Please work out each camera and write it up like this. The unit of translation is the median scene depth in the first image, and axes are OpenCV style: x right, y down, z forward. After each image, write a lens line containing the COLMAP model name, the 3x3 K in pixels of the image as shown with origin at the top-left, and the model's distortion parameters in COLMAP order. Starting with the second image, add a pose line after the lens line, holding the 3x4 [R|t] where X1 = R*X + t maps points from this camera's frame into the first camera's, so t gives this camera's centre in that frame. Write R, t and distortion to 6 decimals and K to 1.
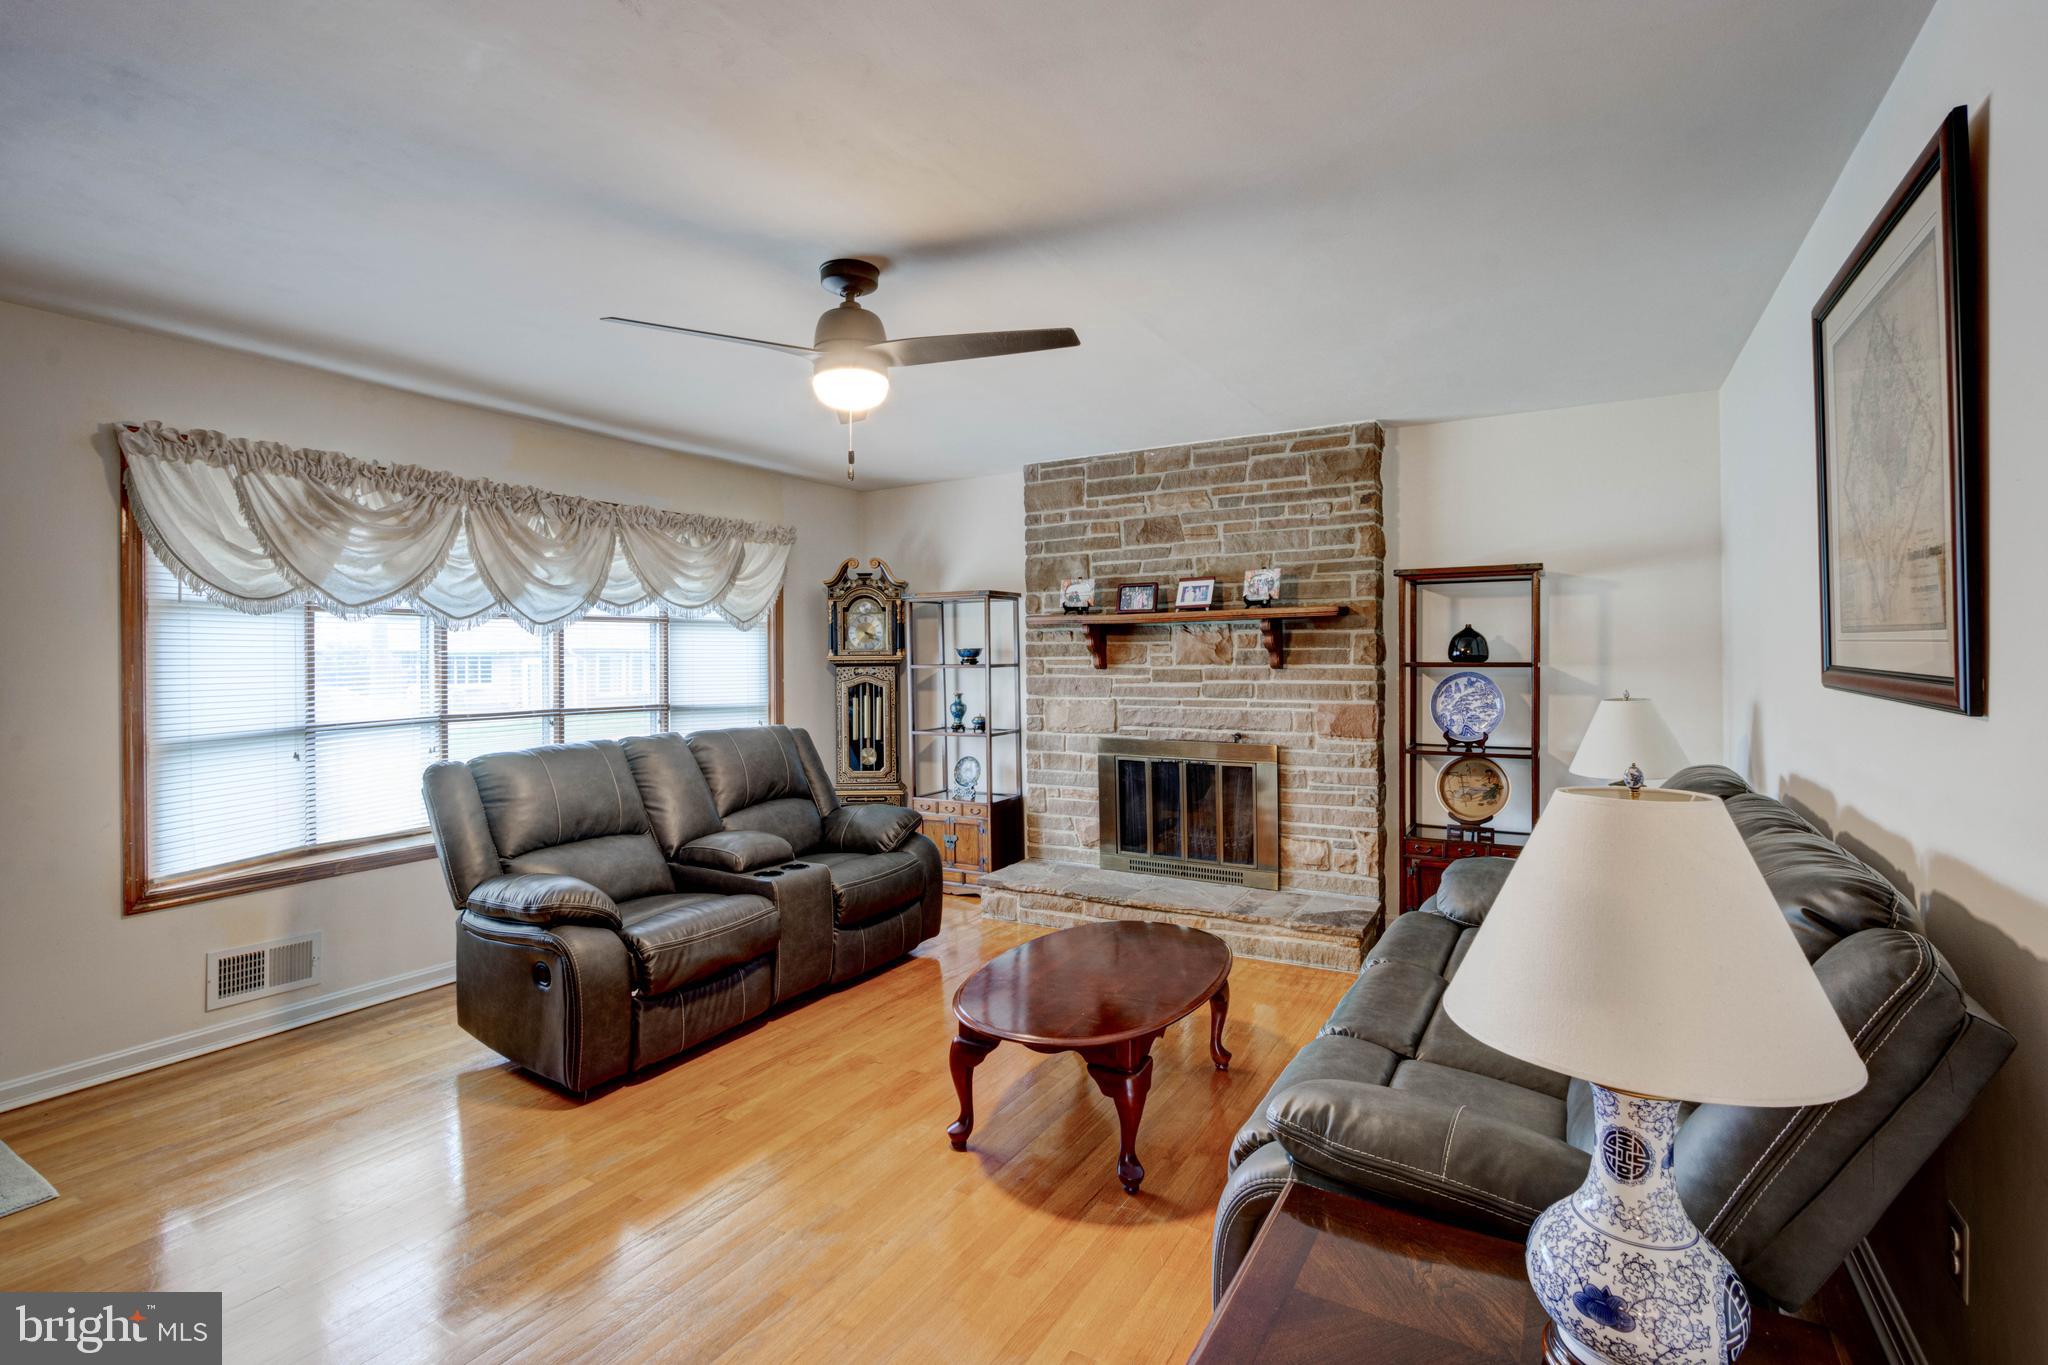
lens RADIAL K [[976.5, 0, 1017.6], [0, 976.5, 660.1], [0, 0, 1]] dist [-0.017215, 0.001354]
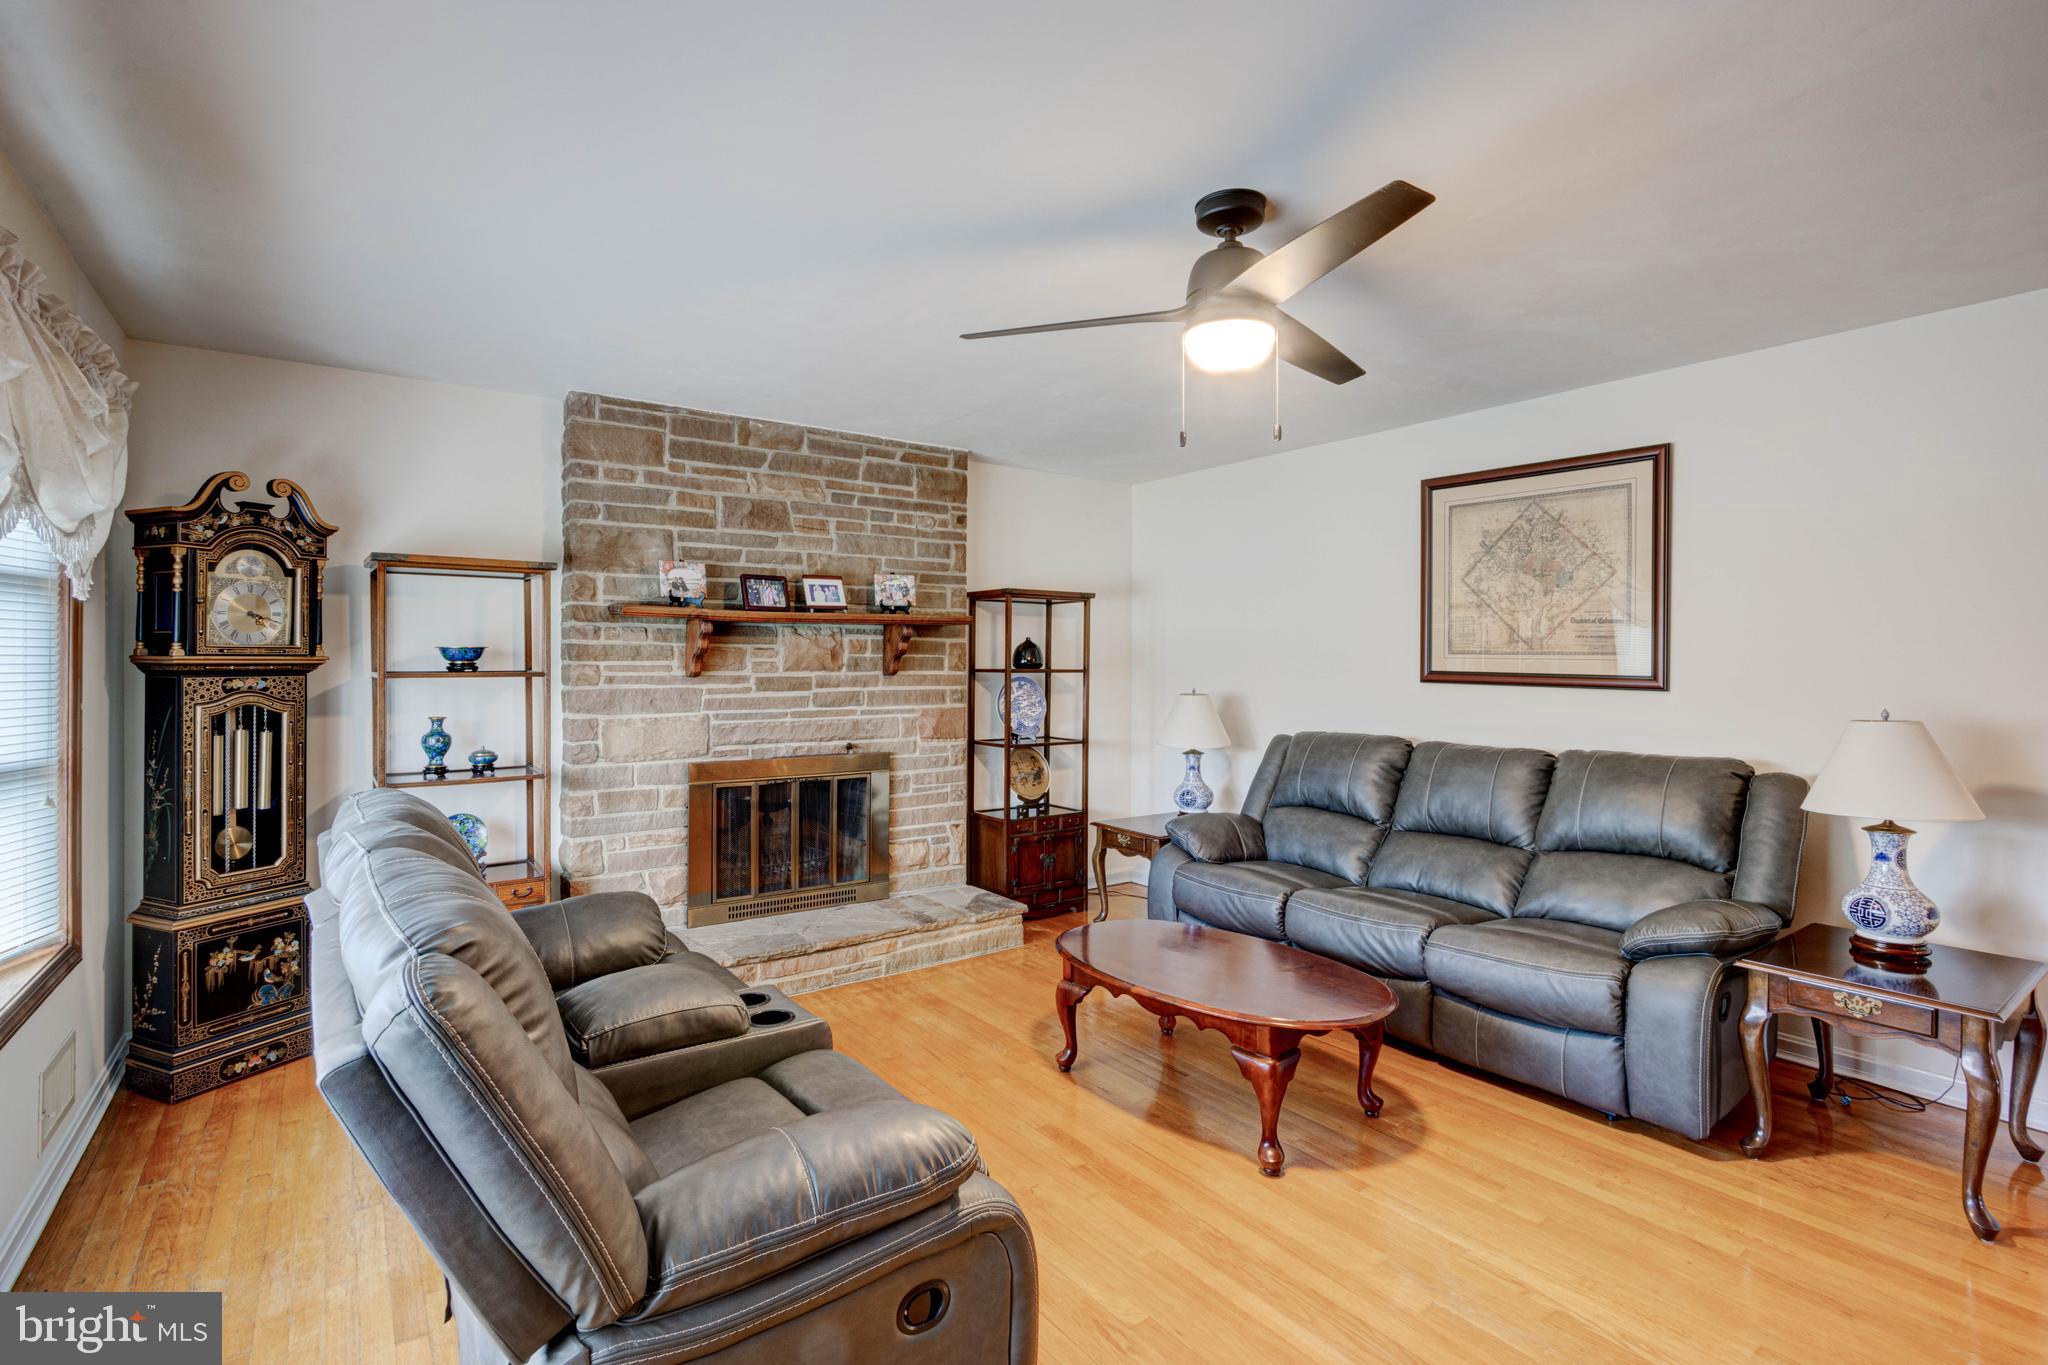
lens RADIAL K [[976.5, 0, 1017.6], [0, 976.5, 660.1], [0, 0, 1]] dist [-0.017215, 0.001354]
pose [[0.385516, 0.007397, 0.922671, -0.579263], [-0.004672, 0.999971, -0.006064, -0.001129], [-0.922689, -0.001973, 0.385540, 0.475290]]
